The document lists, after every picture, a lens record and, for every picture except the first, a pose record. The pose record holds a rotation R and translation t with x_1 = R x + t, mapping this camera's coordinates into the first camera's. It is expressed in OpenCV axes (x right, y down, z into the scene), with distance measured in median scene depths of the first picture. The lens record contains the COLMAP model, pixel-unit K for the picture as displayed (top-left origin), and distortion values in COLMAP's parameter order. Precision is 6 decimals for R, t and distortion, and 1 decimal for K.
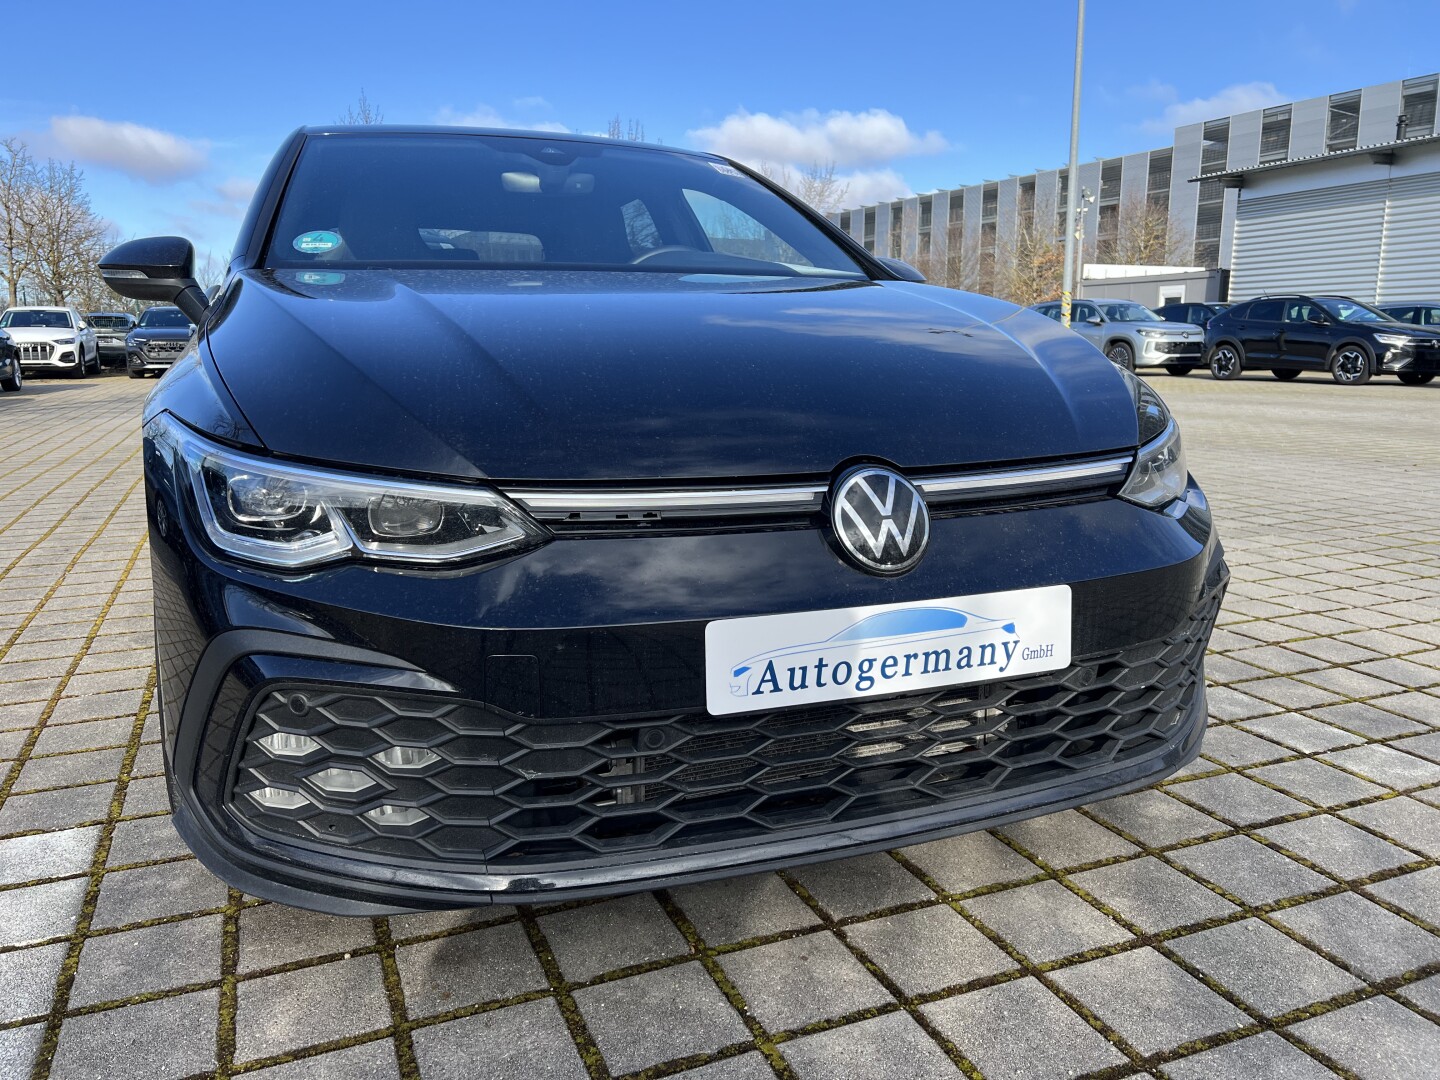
lens RADIAL K [[1056.8, 0, 698.7], [0, 1056.8, 528.7], [0, 0, 1]] dist [0.168711, -0.325336]
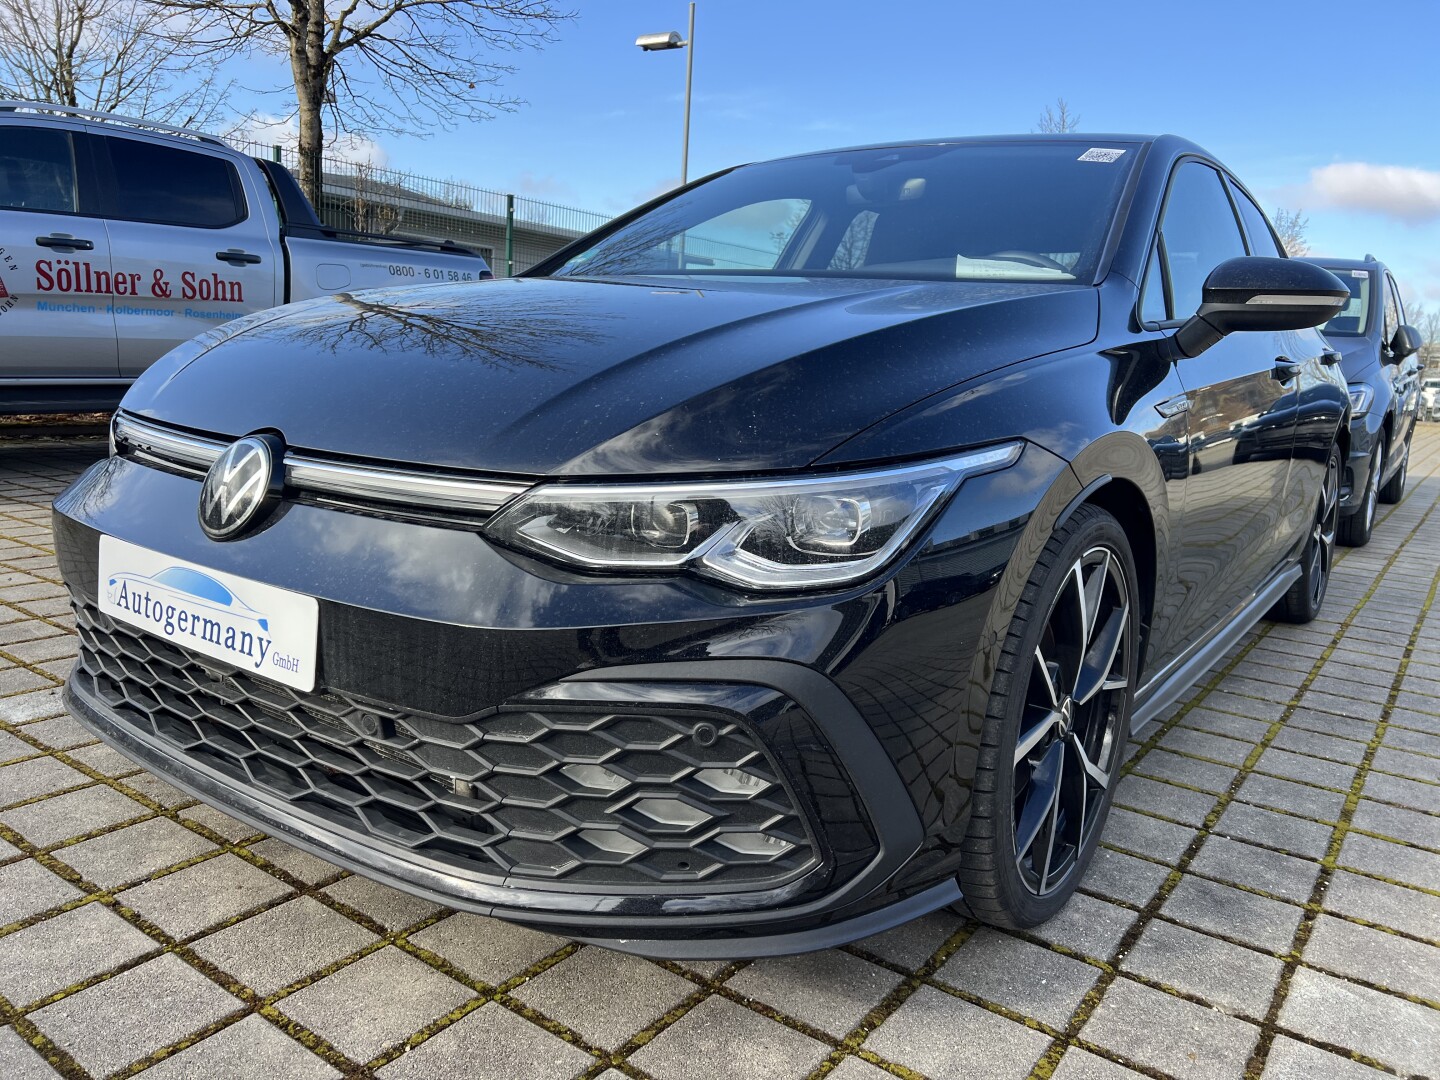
lens RADIAL K [[1057.1, 0, 727.0], [0, 1057.1, 532.4], [0, 0, 1]] dist [0.063287, -0.068016]
pose [[0.536865, 0.174704, -0.825381, 1.294961], [-0.206635, 0.975756, 0.072128, -0.138506], [0.817972, 0.131830, 0.559949, 0.823345]]
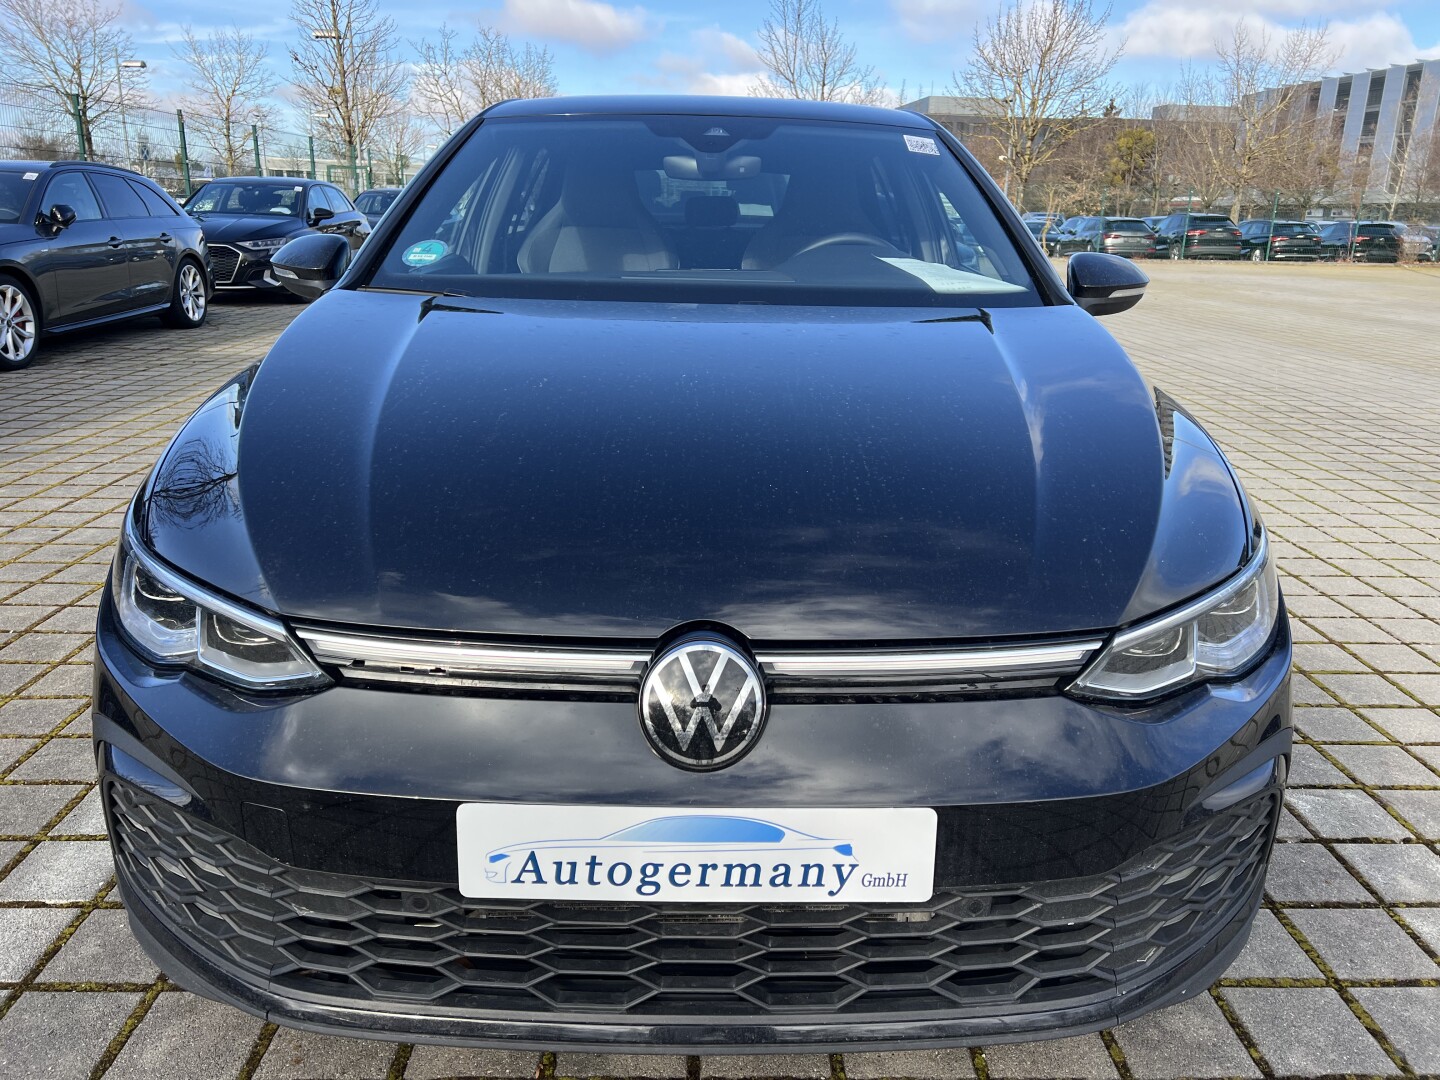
lens RADIAL K [[1057.1, 0, 727.0], [0, 1057.1, 532.4], [0, 0, 1]] dist [0.063287, -0.068016]
pose [[0.935144, 0.121667, -0.332721, 0.465819], [-0.084690, 0.988722, 0.123519, -0.257647], [0.343997, -0.087330, 0.934901, 0.211749]]
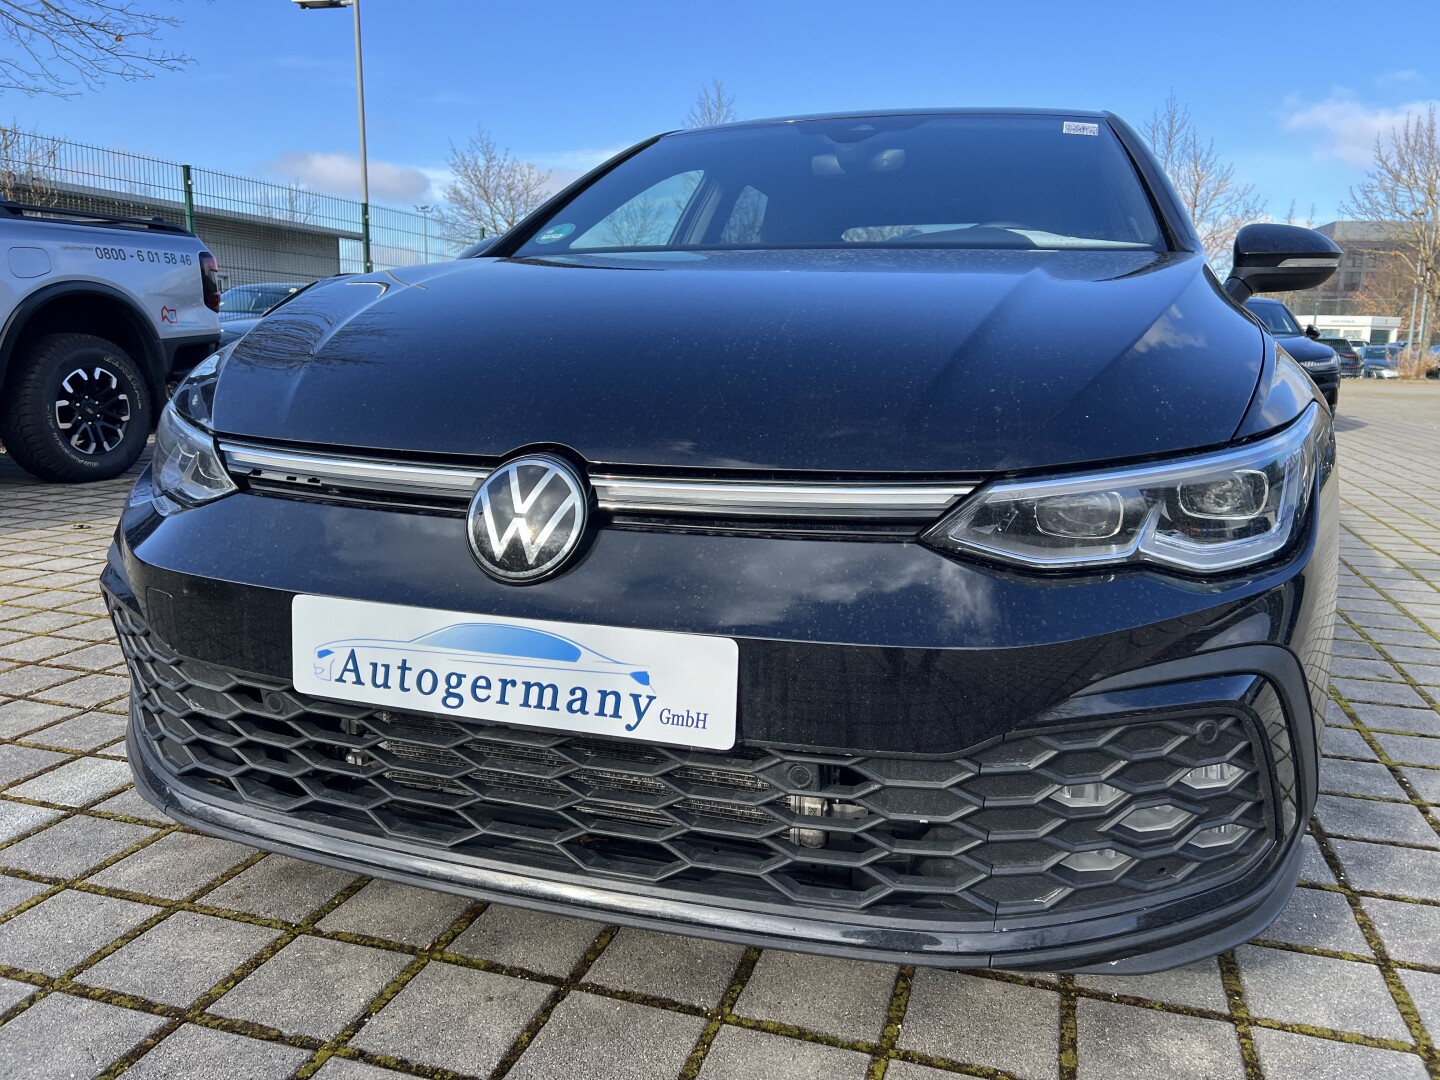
lens RADIAL K [[1057.1, 0, 727.0], [0, 1057.1, 532.4], [0, 0, 1]] dist [0.063287, -0.068016]
pose [[0.772418, 0.127165, -0.622253, 0.825278], [-0.130130, 0.990652, 0.040918, -0.052067], [0.621640, 0.049368, 0.781746, 0.447639]]
